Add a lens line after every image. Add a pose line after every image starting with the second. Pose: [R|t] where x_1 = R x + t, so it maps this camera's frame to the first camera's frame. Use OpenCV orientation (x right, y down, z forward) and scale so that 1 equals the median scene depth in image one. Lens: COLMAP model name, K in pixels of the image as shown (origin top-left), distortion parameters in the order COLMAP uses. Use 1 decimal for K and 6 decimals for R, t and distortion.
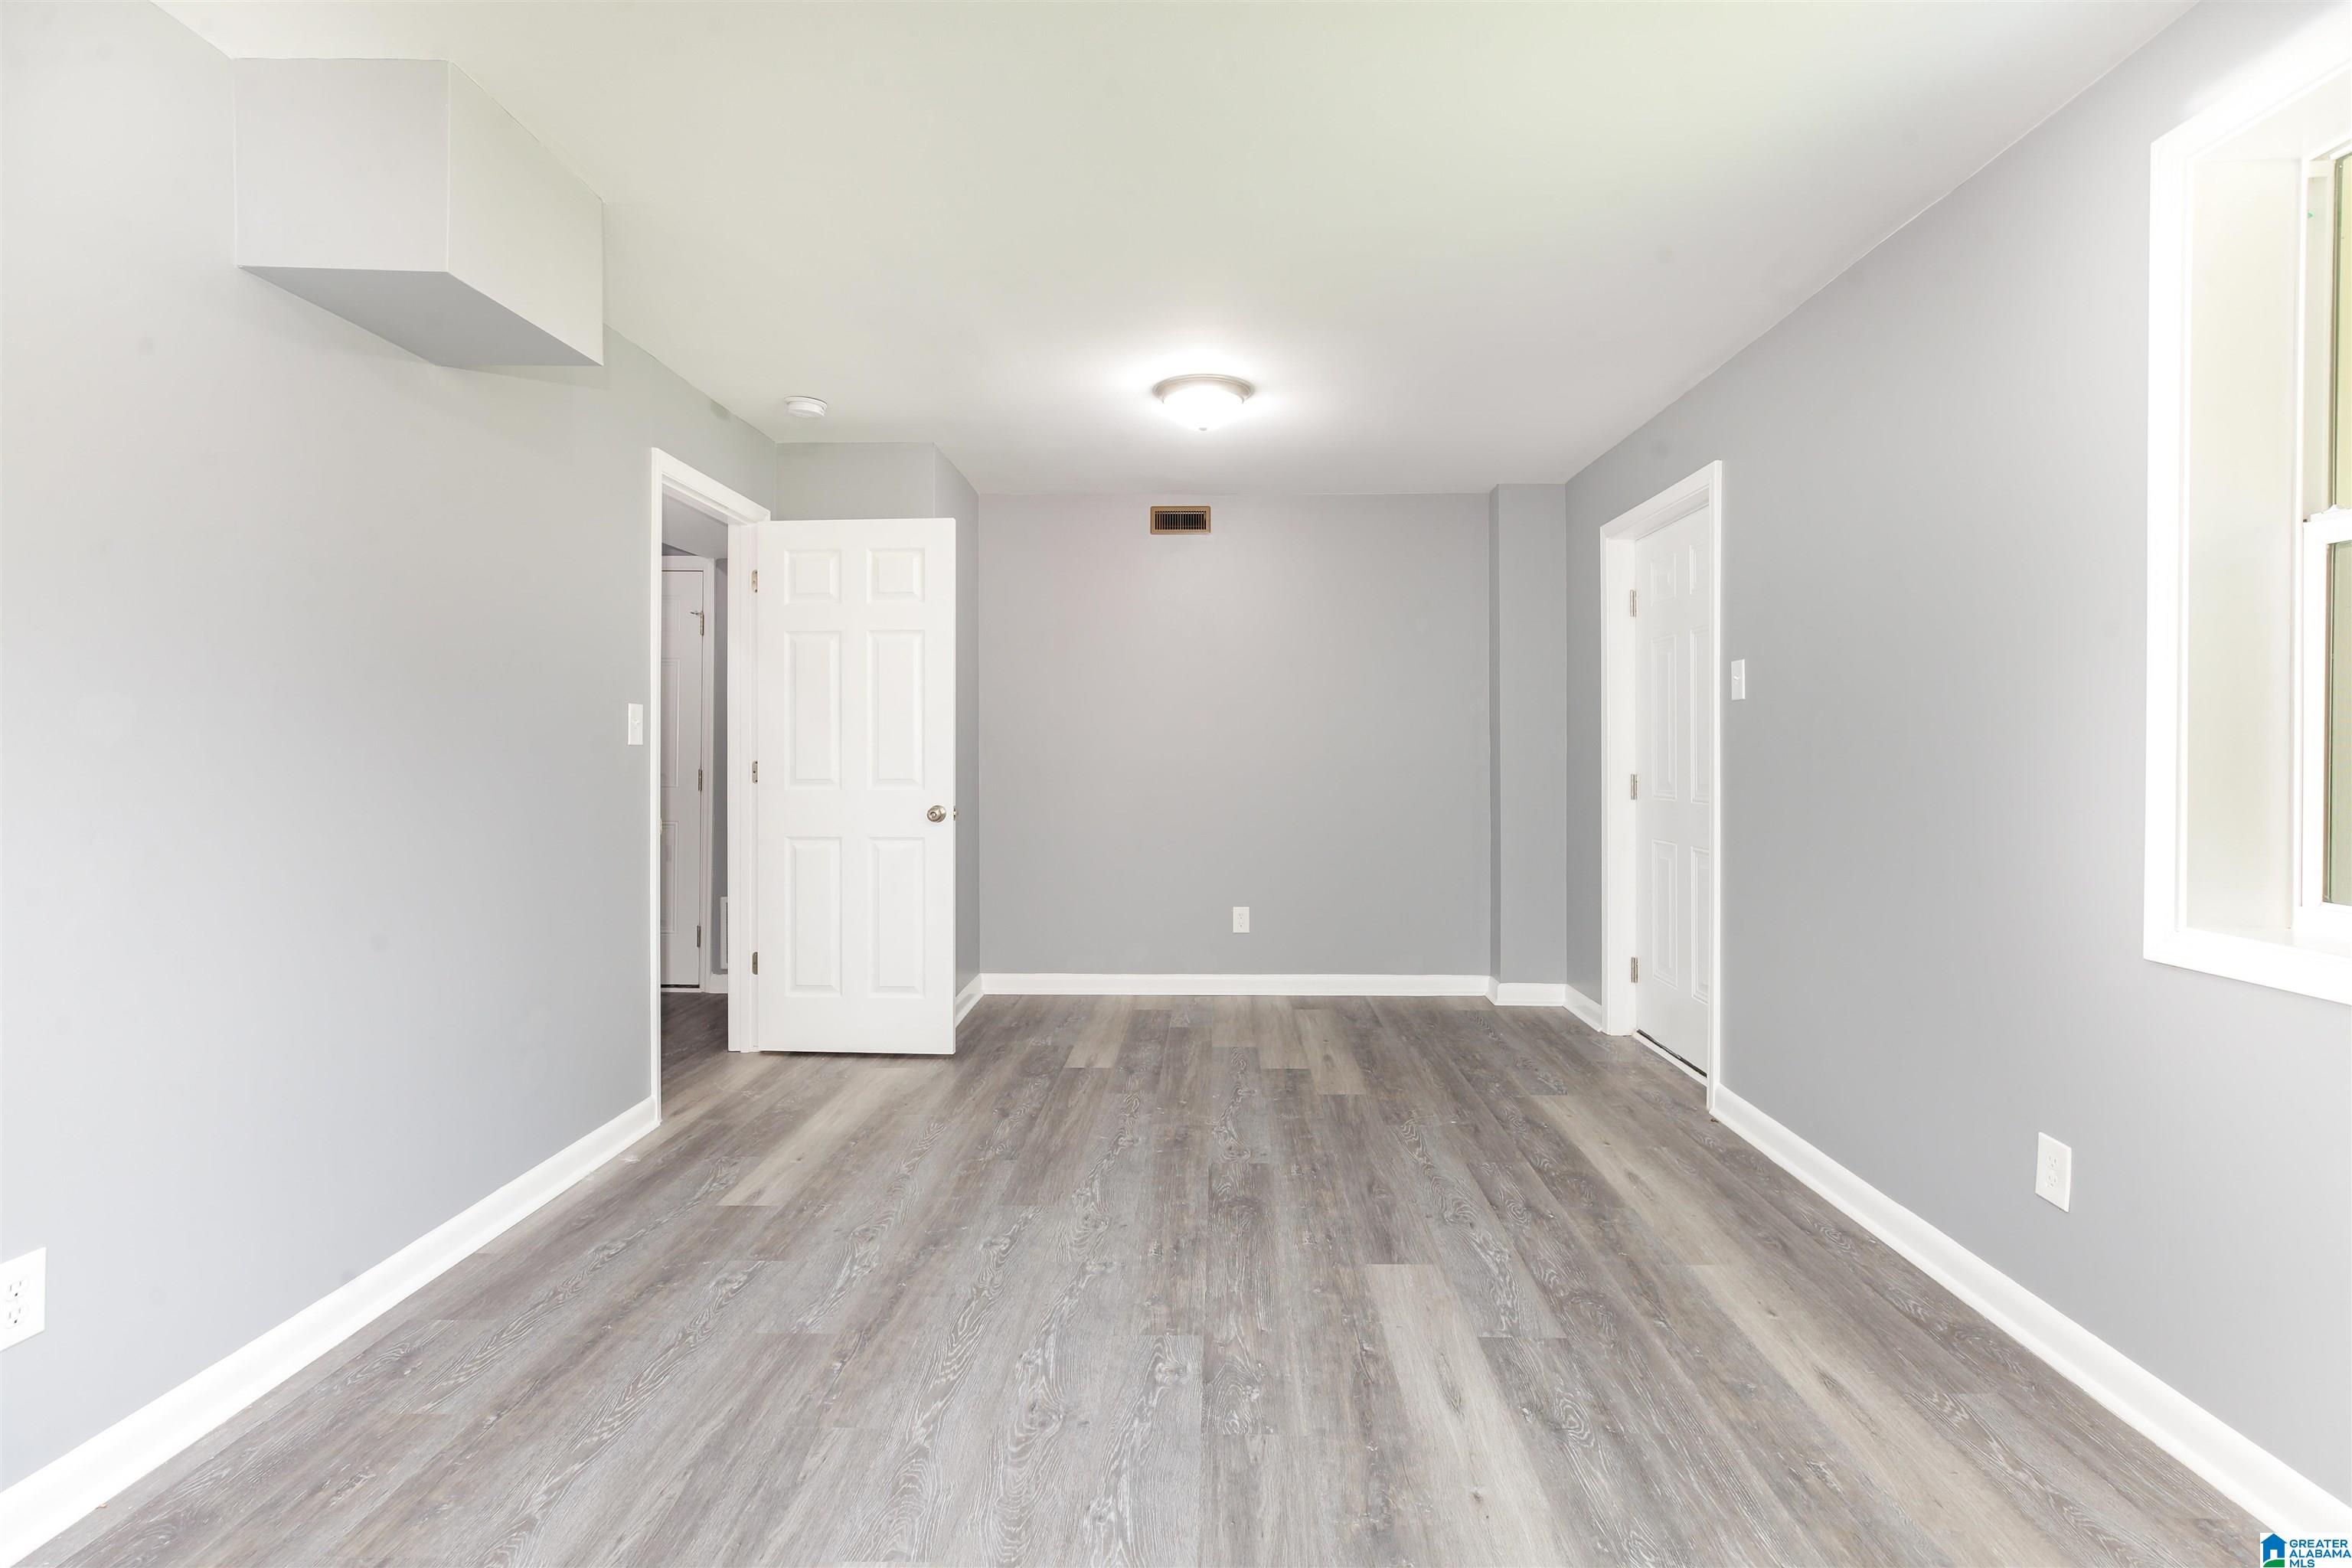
lens RADIAL K [[1096.0, 0, 1182.9], [0, 1096.0, 766.4], [0, 0, 1]] dist [-0.011490, 0.004023]
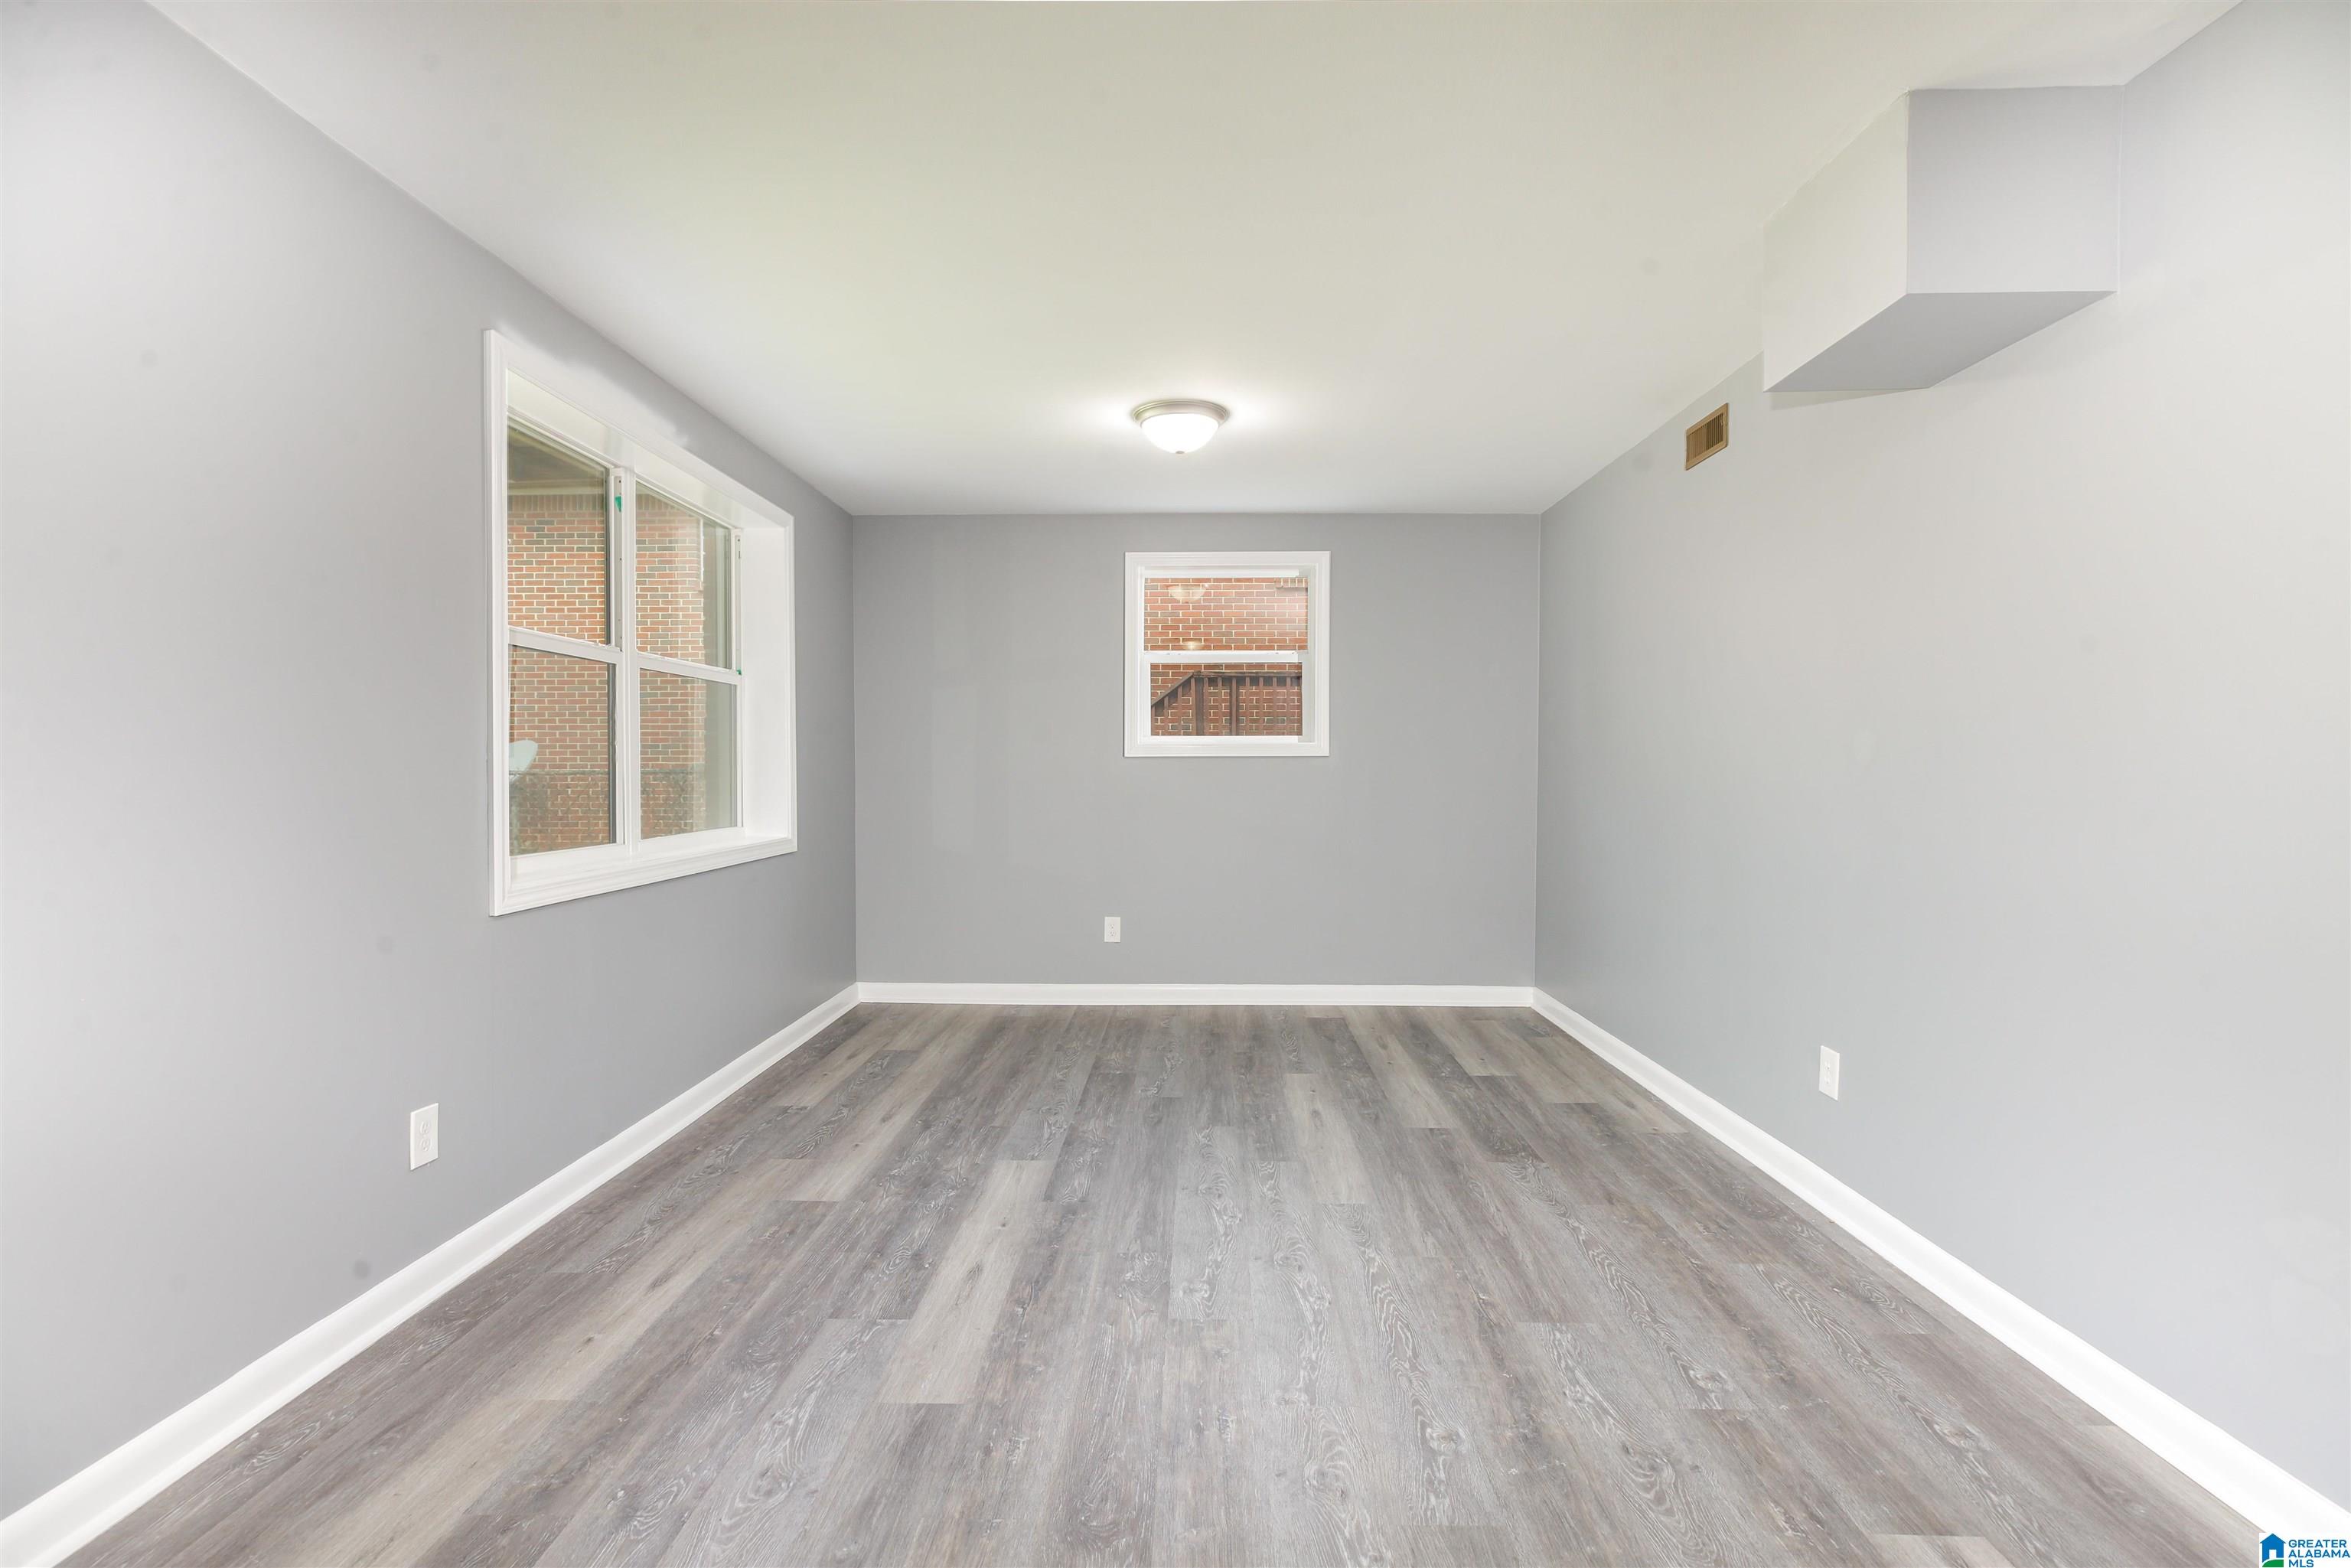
lens RADIAL K [[1095.5, 0, 1196.5], [0, 1095.5, 778.2], [0, 0, 1]] dist [-0.011490, 0.004023]
pose [[-0.999652, -0.000780, -0.026382, 0.019295], [-0.001485, 0.999642, 0.026725, -0.032514], [0.026352, 0.026755, -0.999295, 2.010371]]
